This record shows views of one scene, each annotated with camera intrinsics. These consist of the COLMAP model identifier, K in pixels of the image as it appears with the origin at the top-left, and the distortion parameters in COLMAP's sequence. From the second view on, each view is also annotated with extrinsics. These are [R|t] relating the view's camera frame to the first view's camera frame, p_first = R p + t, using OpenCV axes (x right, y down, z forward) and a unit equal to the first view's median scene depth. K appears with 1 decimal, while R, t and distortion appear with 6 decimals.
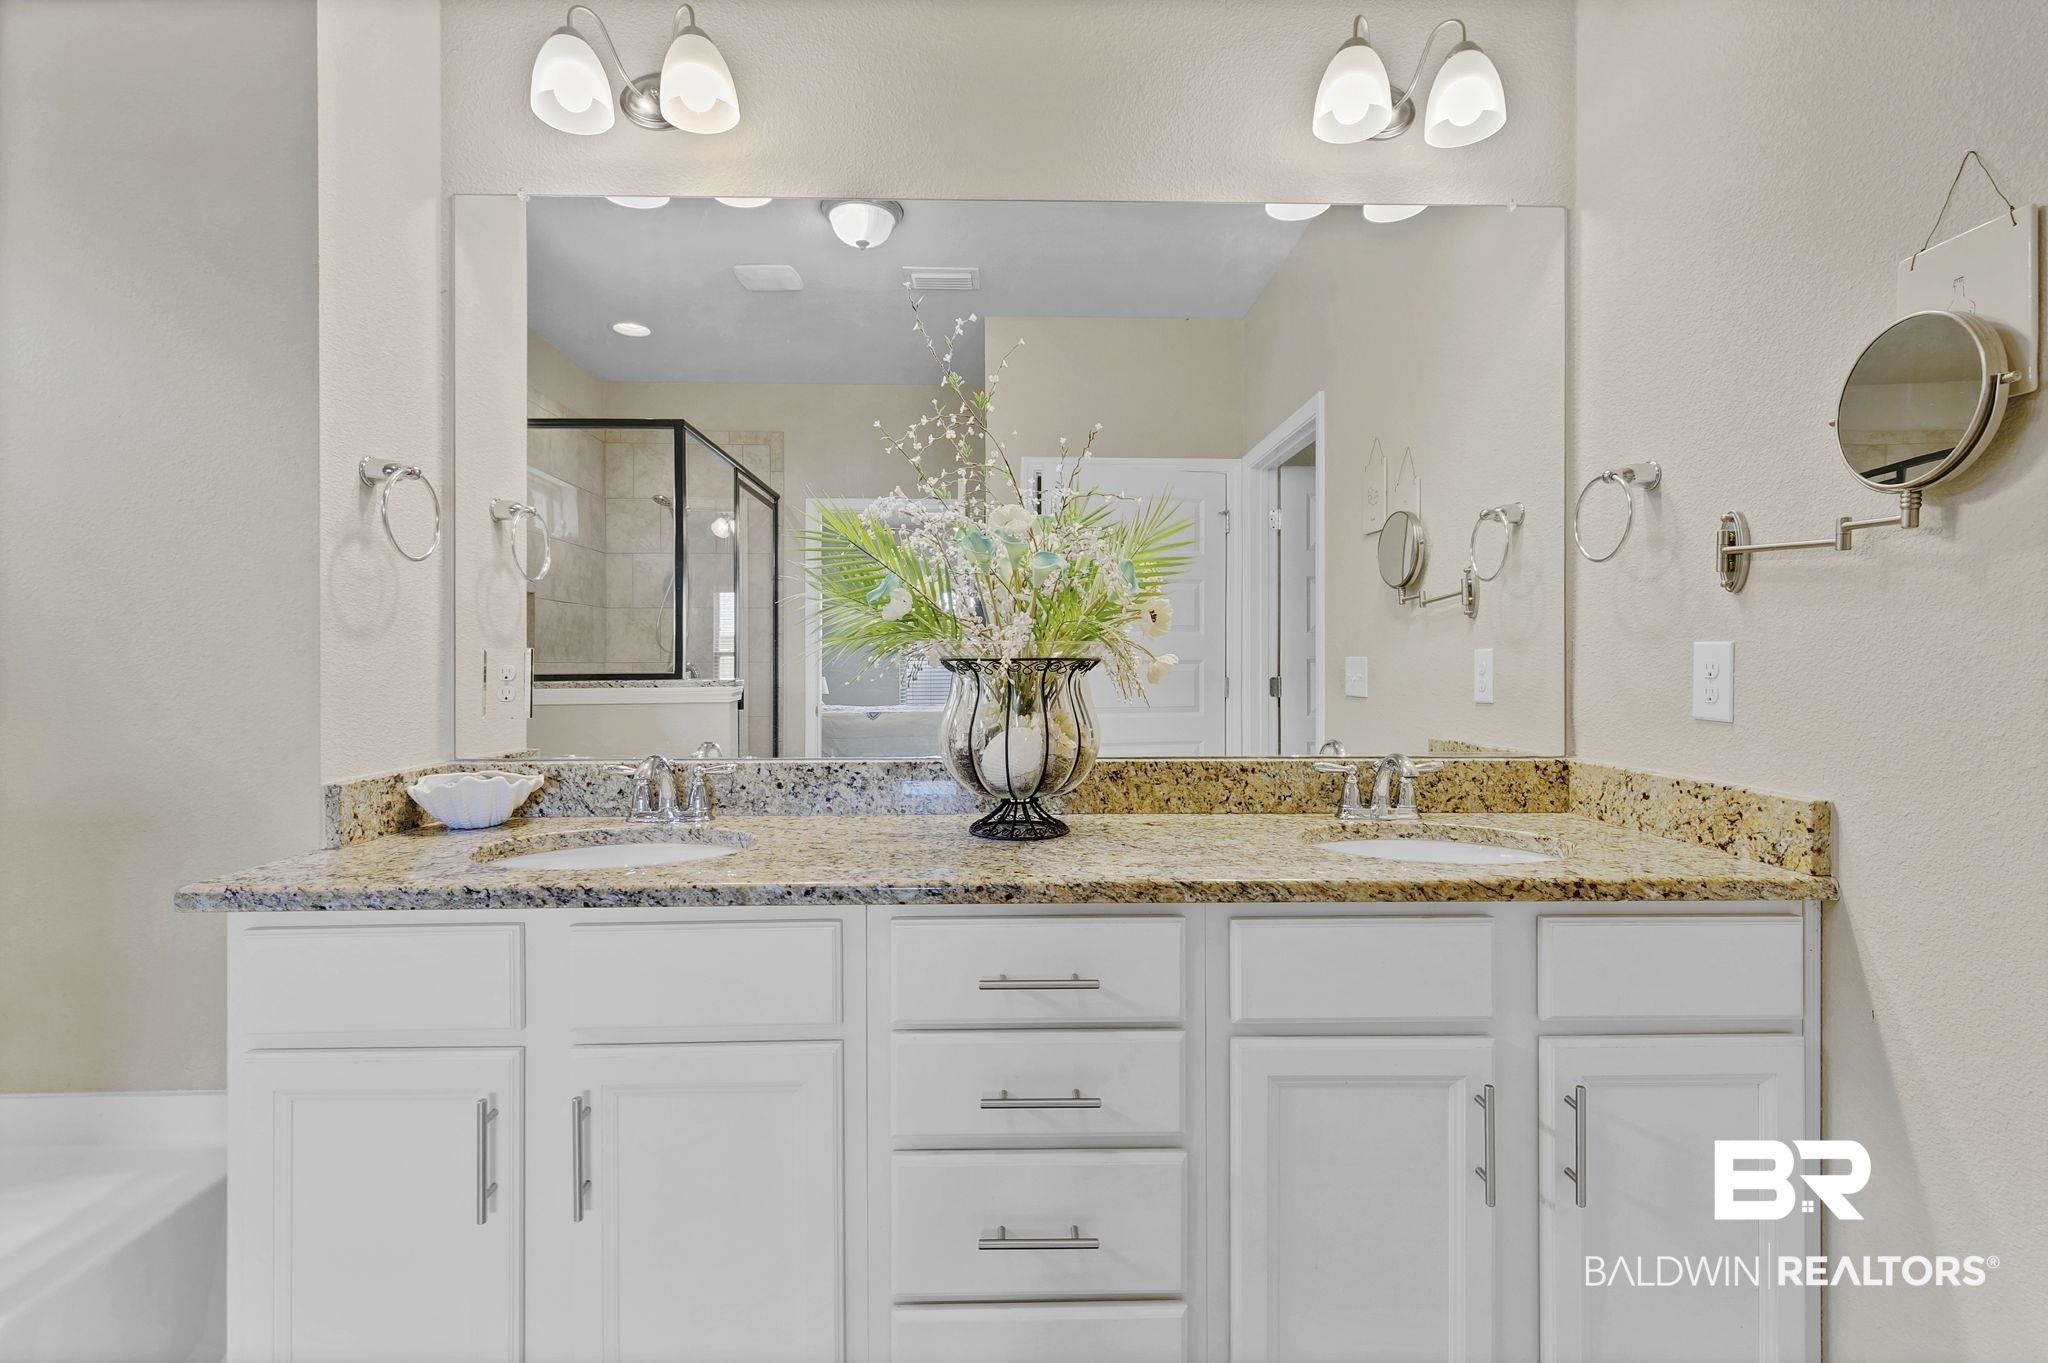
lens RADIAL K [[931.9, 0, 1010.7], [0, 931.9, 670.1], [0, 0, 1]] dist [0.002184, -0.000510]
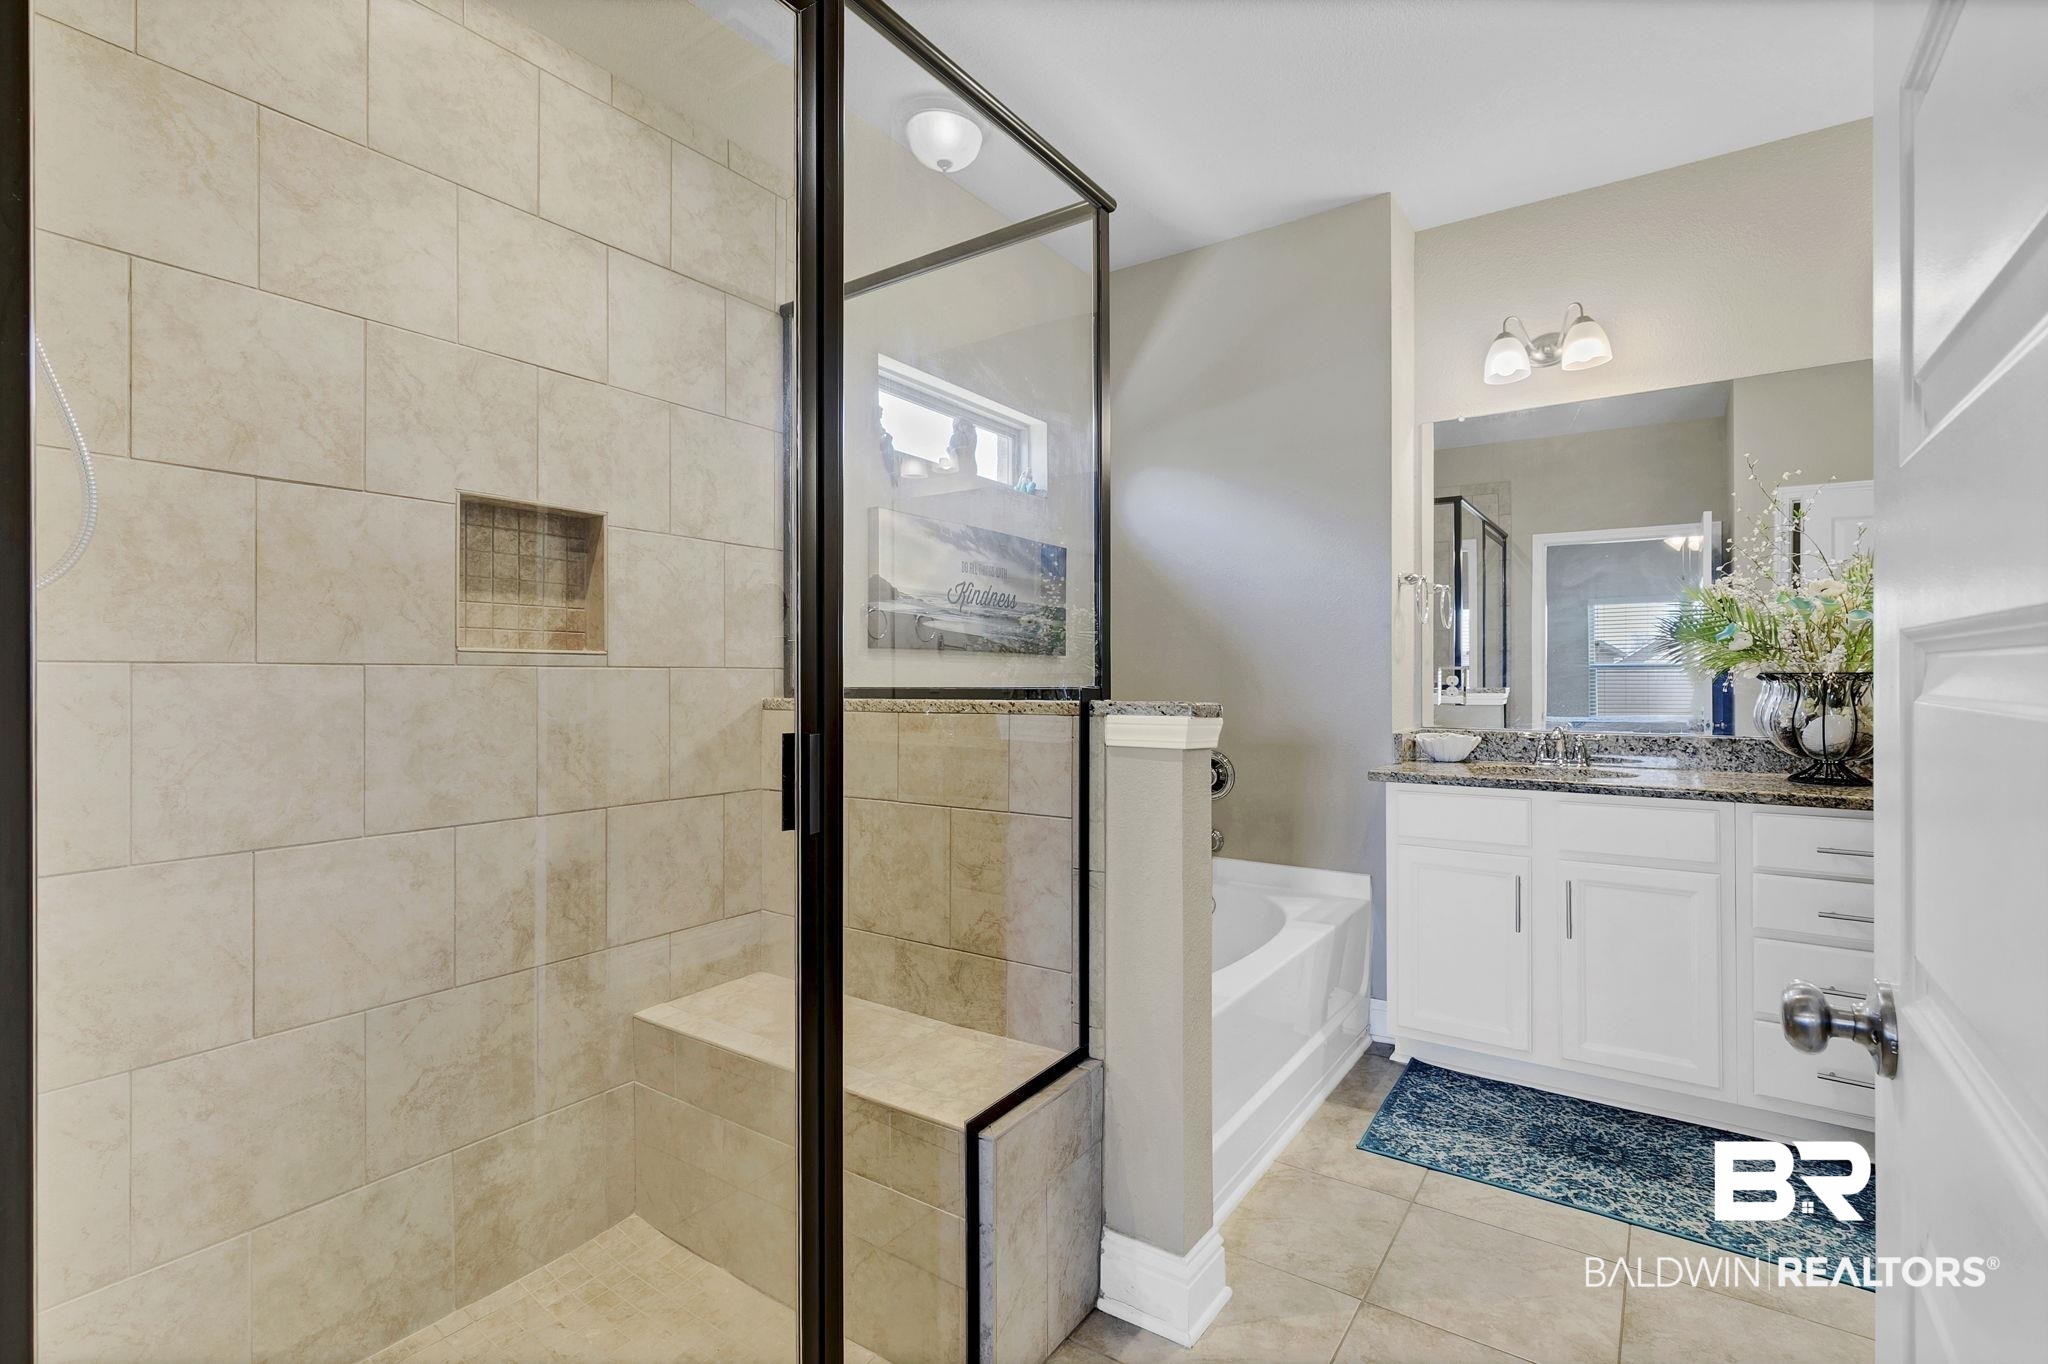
lens RADIAL K [[931.9, 0, 1010.7], [0, 931.9, 670.6], [0, 0, 1]] dist [0.002184, -0.000510]
pose [[0.806269, -0.002540, -0.591544, -0.184974], [-0.003879, 0.999947, -0.009579, 0.005043], [0.591537, 0.010018, 0.806216, -1.167839]]
